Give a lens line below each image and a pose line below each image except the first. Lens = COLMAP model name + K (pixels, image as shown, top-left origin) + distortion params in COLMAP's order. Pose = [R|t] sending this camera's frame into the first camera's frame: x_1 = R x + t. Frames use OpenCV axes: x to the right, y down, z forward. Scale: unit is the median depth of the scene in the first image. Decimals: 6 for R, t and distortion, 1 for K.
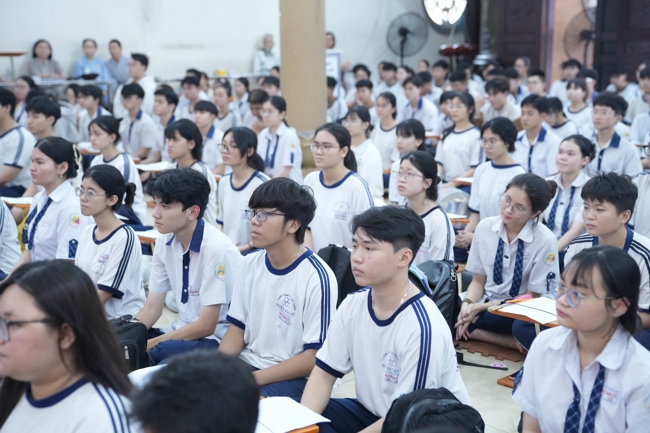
lens RADIAL K [[1064.7, 0, 325.0], [0, 1064.7, 216.5], [0, 0, 1]] dist [0.397136, 0.049147]
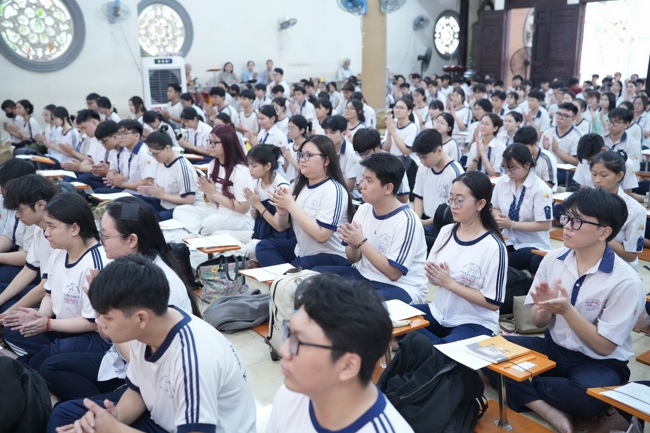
lens RADIAL K [[657.7, 0, 325.0], [0, 657.7, 216.5], [0, 0, 1]] dist [0.008555, 0.029821]
pose [[0.998125, 0.022730, -0.056825, -0.024865], [-0.018934, 0.997609, 0.066473, 0.022510], [0.058200, -0.065273, 0.996169, -0.112124]]
